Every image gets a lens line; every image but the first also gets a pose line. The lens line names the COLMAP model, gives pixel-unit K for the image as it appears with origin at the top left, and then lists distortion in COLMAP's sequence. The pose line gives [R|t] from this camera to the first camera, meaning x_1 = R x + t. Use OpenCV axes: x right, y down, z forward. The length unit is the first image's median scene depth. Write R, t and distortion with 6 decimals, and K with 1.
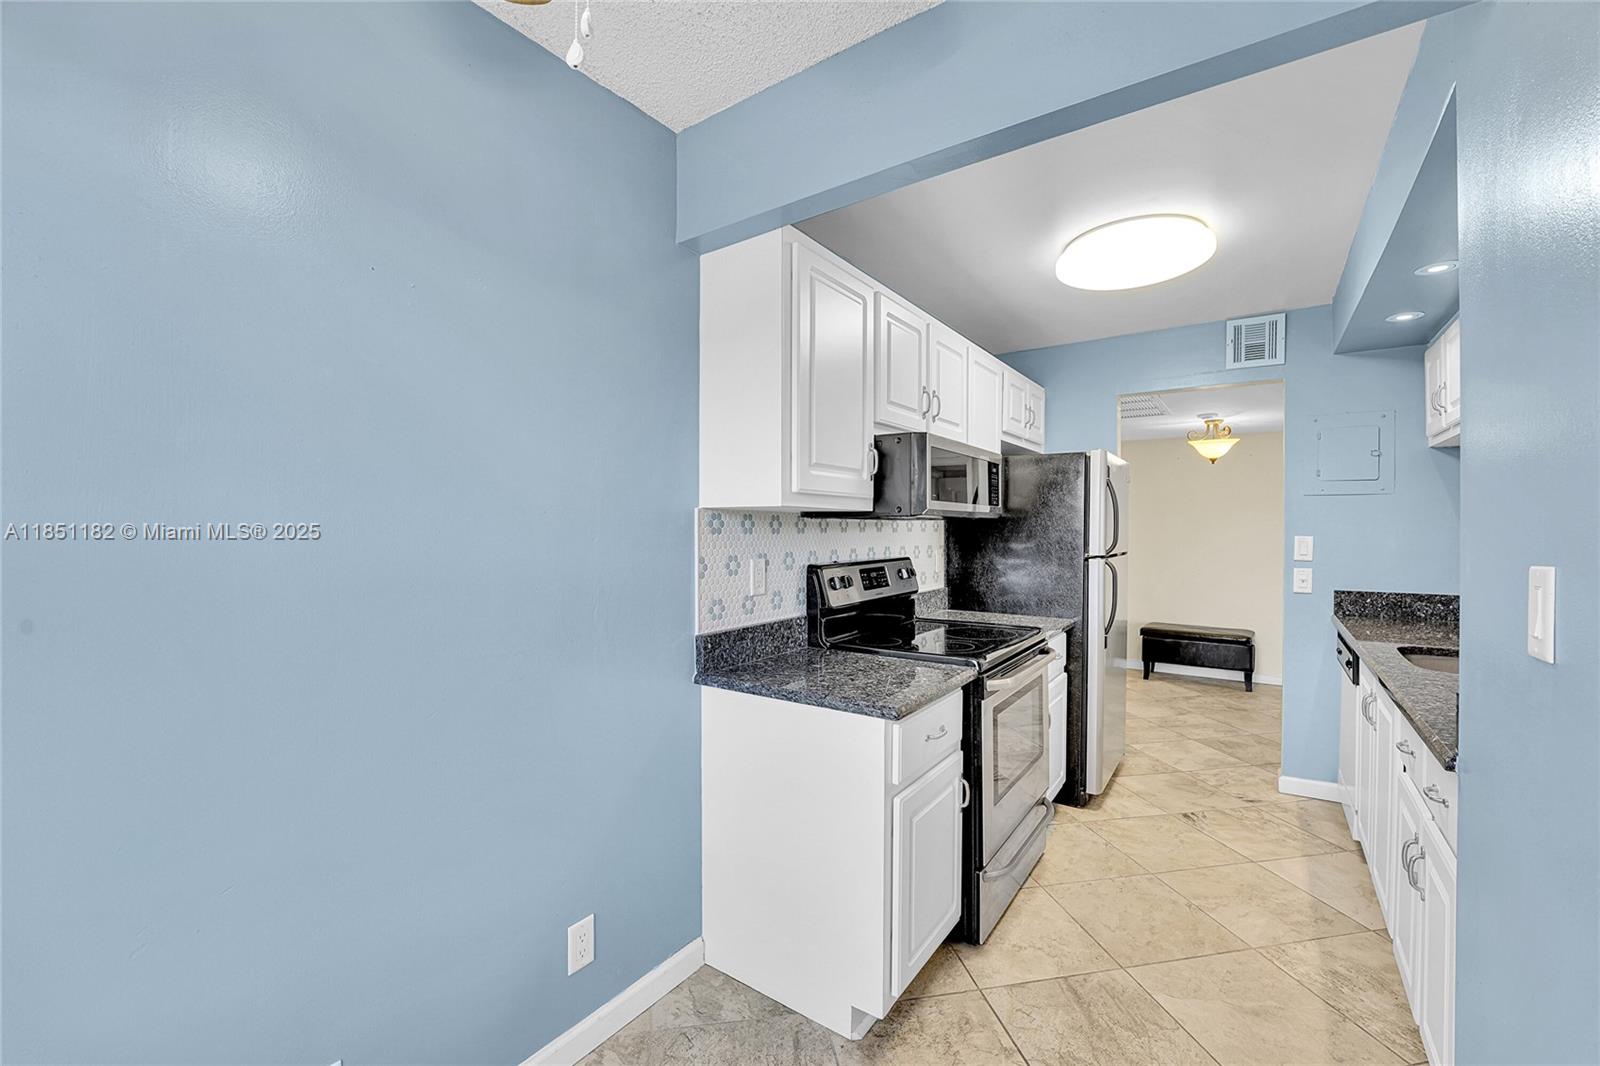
lens RADIAL K [[675.4, 0, 800.0], [0, 675.4, 533.0], [0, 0, 1]] dist [-0.023420, 0.000016]
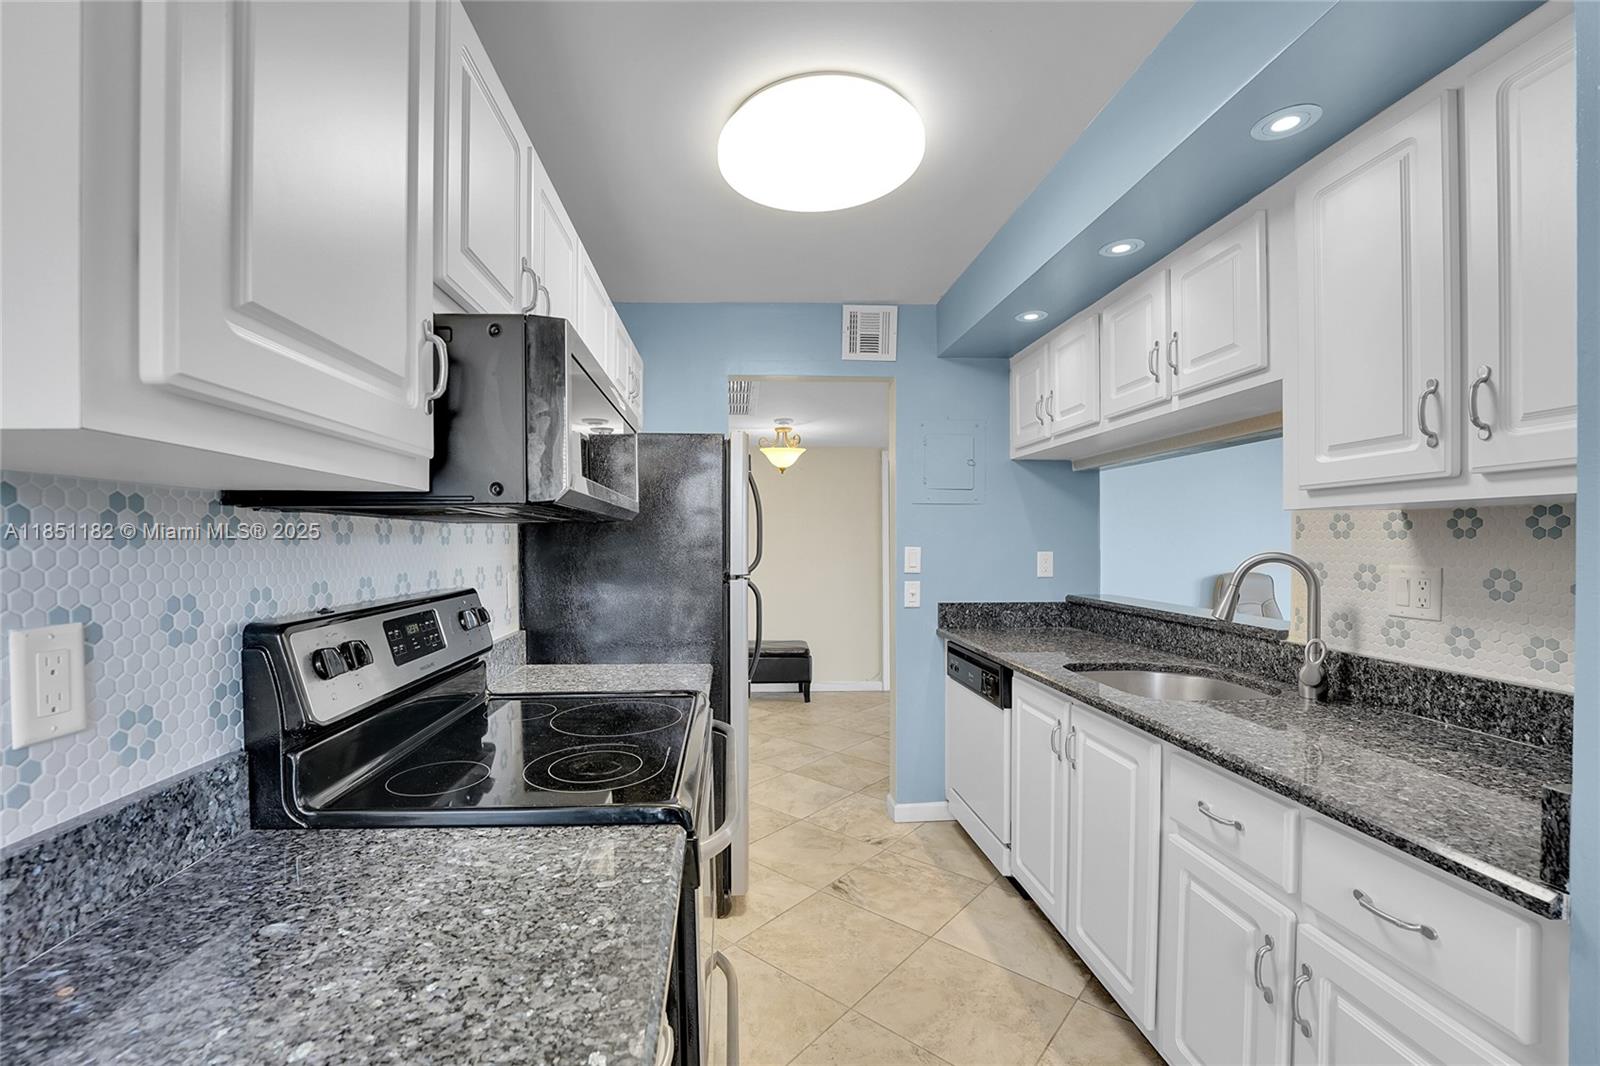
lens RADIAL K [[710.5, 0, 795.9], [0, 710.5, 555.3], [0, 0, 1]] dist [-0.029575, -0.000509]
pose [[0.791516, -0.014101, 0.610986, 0.016473], [0.007810, 0.999886, 0.012959, 0.003065], [-0.611099, -0.005485, 0.791535, 0.429362]]
